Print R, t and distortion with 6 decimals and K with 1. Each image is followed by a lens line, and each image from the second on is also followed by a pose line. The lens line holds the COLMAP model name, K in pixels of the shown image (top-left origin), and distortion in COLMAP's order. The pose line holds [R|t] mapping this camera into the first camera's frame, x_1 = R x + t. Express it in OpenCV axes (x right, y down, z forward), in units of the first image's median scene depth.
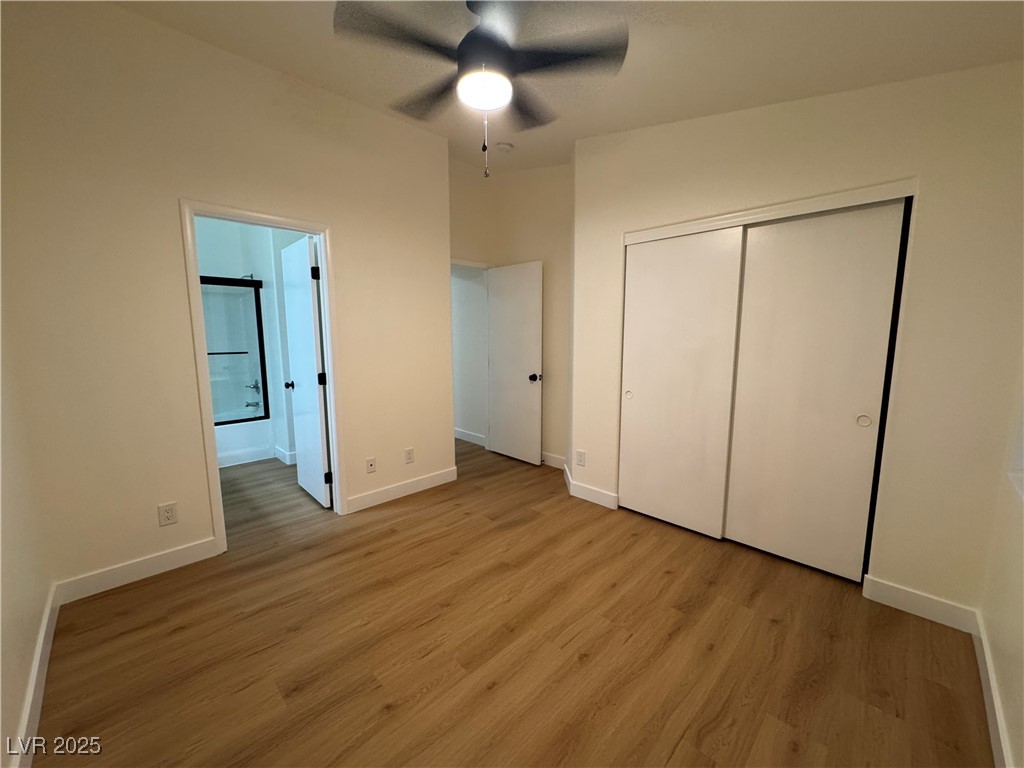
lens RADIAL K [[408.3, 0, 511.6], [0, 408.3, 384.3], [0, 0, 1]] dist [-0.002303, 0.000577]
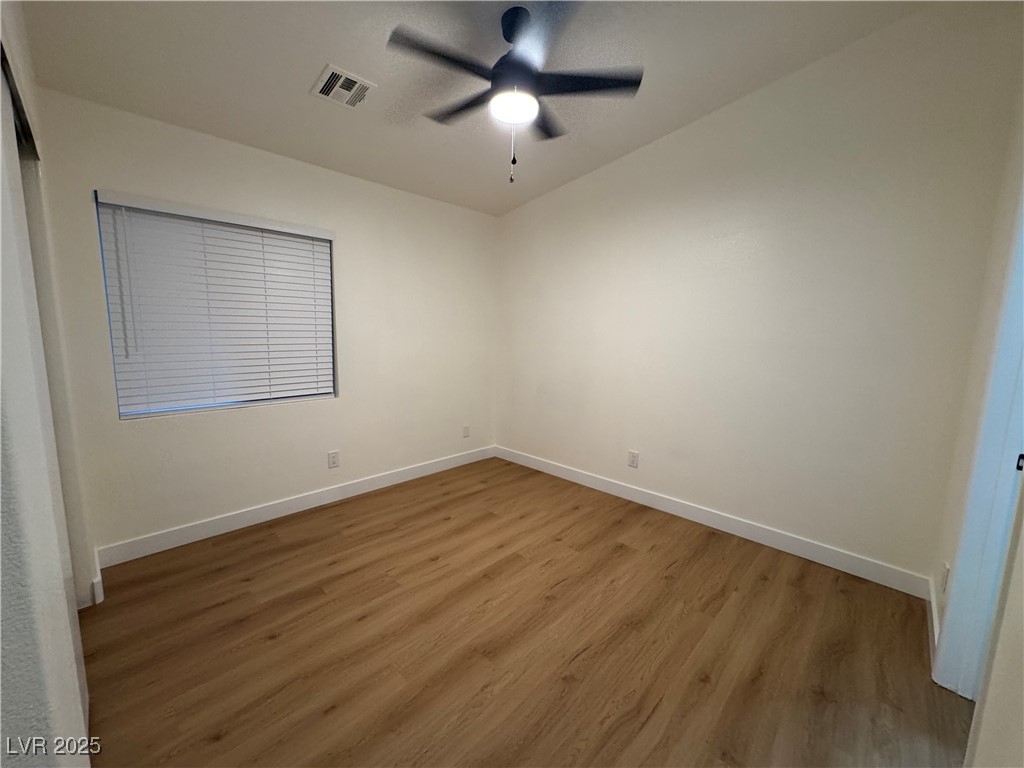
lens RADIAL K [[408.3, 0, 514.0], [0, 408.3, 385.5], [0, 0, 1]] dist [-0.002303, 0.000577]
pose [[-0.999588, -0.014900, -0.024518, -0.039062], [-0.020818, 0.964715, 0.262472, -0.207876], [0.019742, 0.262874, -0.964628, 1.720409]]
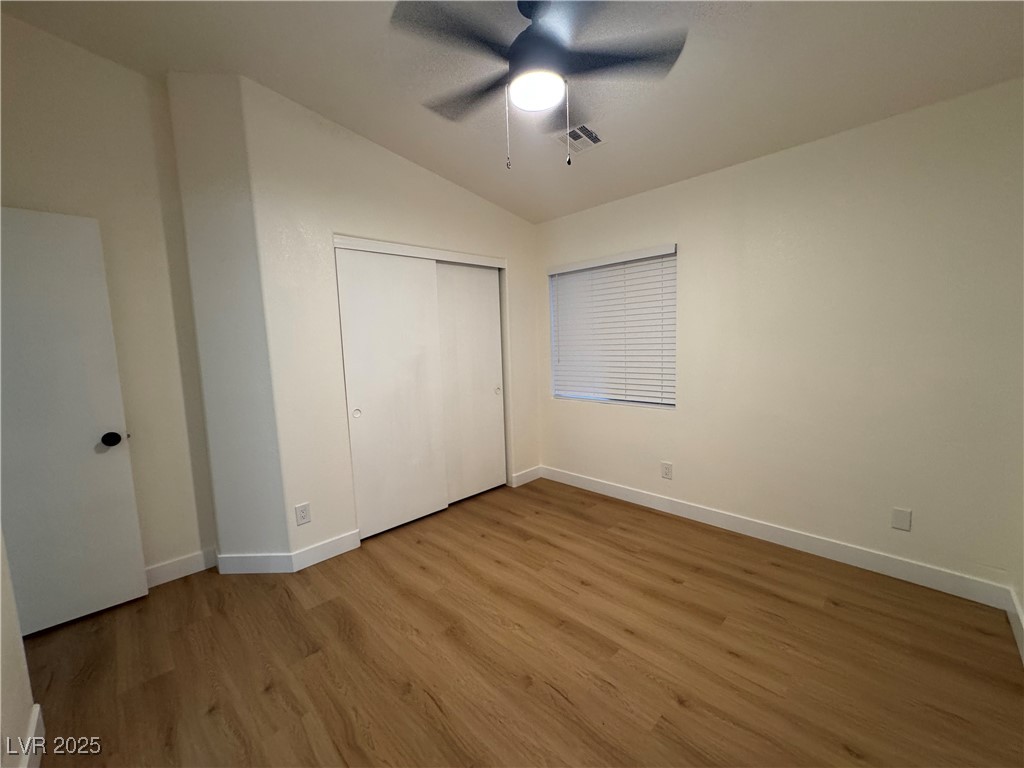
lens RADIAL K [[408.3, 0, 512.6], [0, 408.3, 388.4], [0, 0, 1]] dist [-0.002303, 0.000577]
pose [[0.003317, -0.116549, 0.993179, -0.835773], [0.159790, 0.980485, 0.114525, -0.107604], [-0.987145, 0.158321, 0.021876, 0.868869]]
